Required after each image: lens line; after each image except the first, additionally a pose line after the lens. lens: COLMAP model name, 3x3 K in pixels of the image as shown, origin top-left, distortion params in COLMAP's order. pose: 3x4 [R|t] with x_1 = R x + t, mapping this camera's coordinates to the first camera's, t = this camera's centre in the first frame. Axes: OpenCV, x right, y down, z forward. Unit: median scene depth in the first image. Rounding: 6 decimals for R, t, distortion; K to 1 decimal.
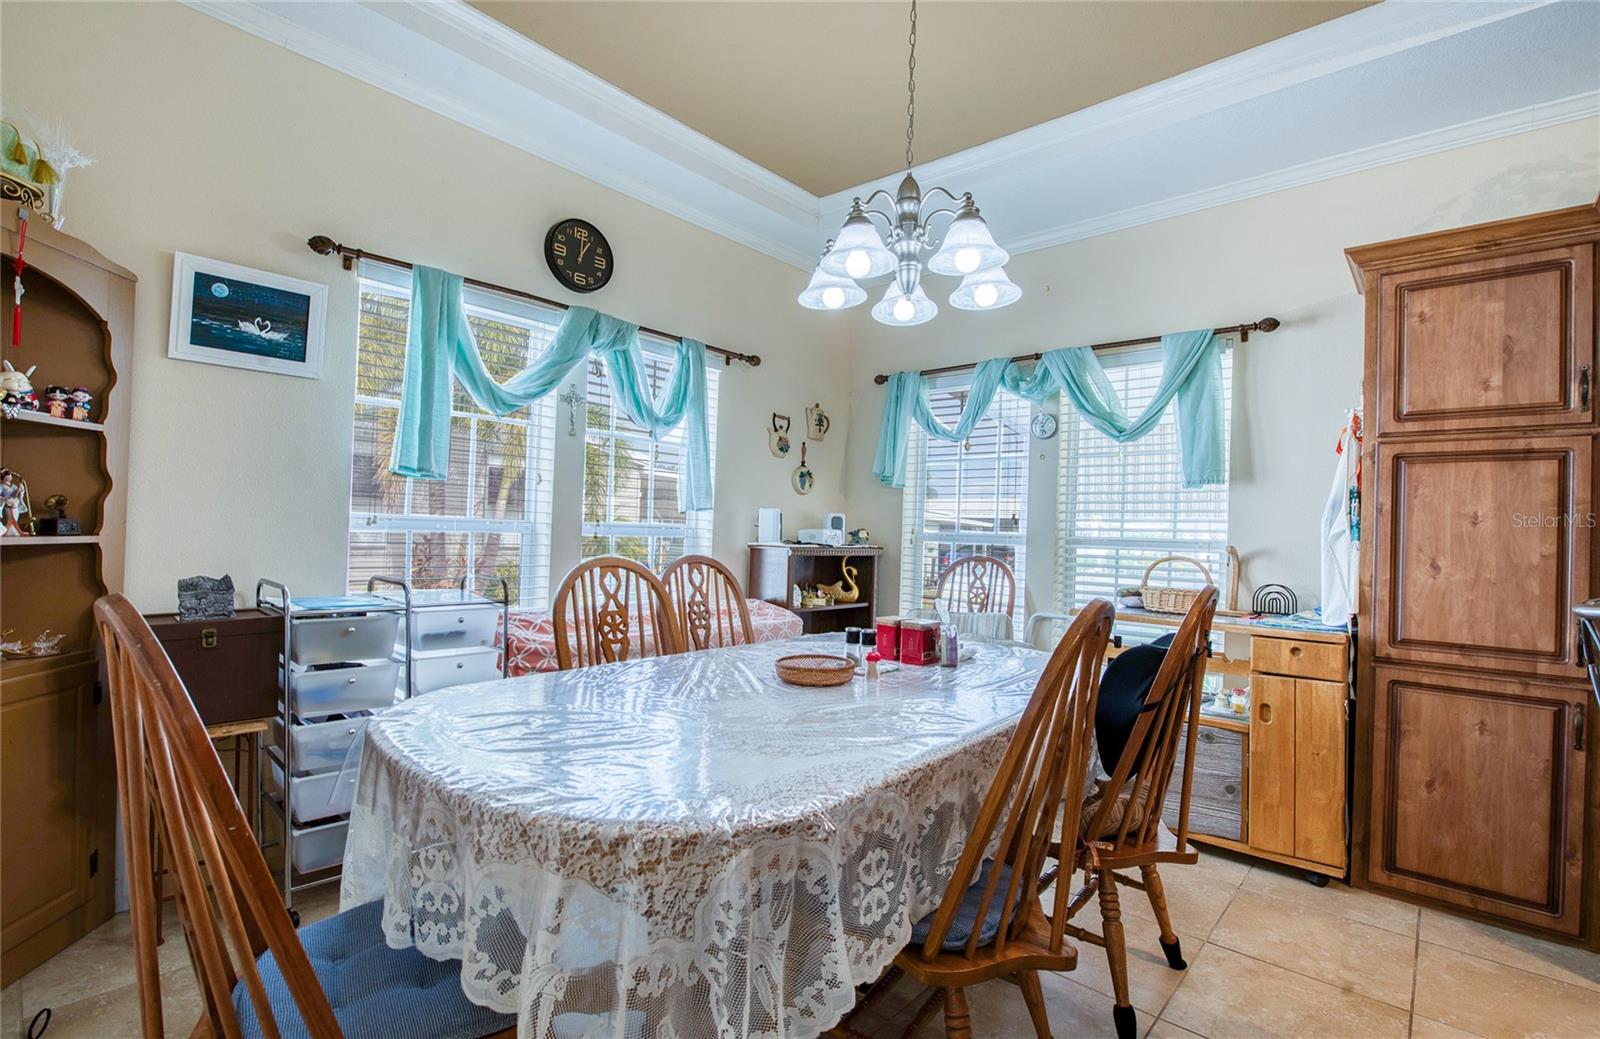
lens RADIAL K [[768.3, 0, 836.6], [0, 768.3, 515.4], [0, 0, 1]] dist [-0.007636, -0.003796]
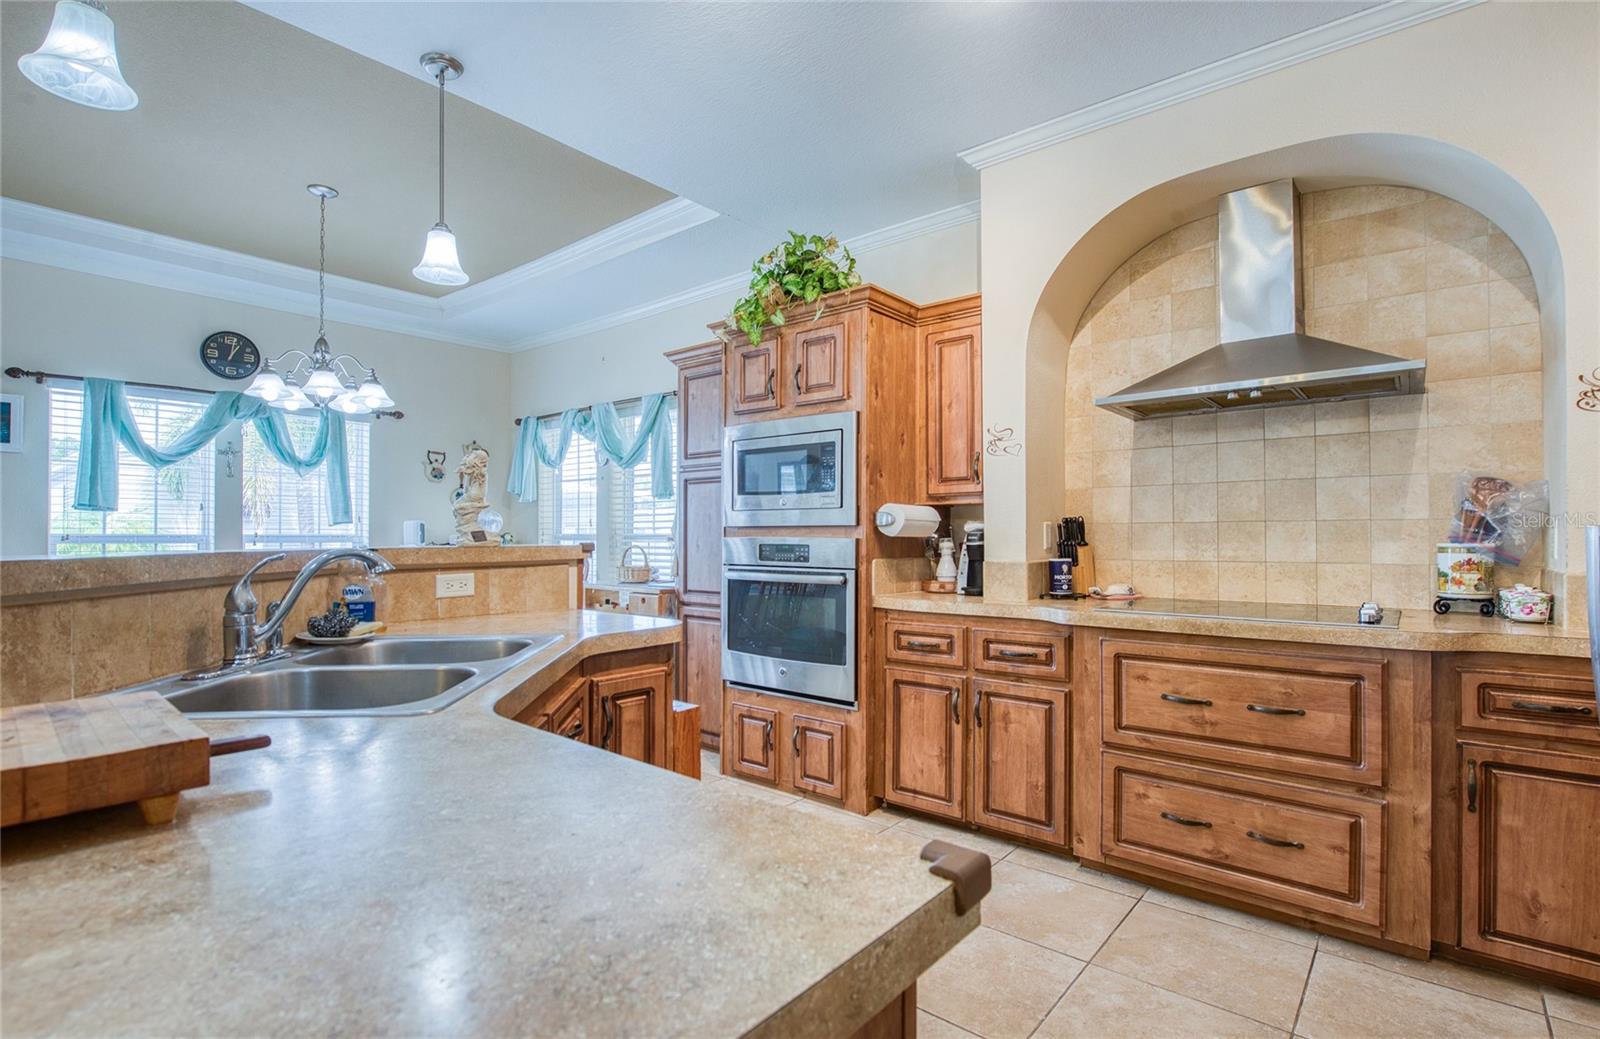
lens RADIAL K [[768.3, 0, 803.4], [0, 768.3, 527.8], [0, 0, 1]] dist [-0.007636, -0.003796]
pose [[0.998955, -0.031156, 0.033433, 0.724898], [0.030729, 0.999440, 0.013226, 0.009401], [-0.033827, -0.012185, 0.999353, -0.526926]]
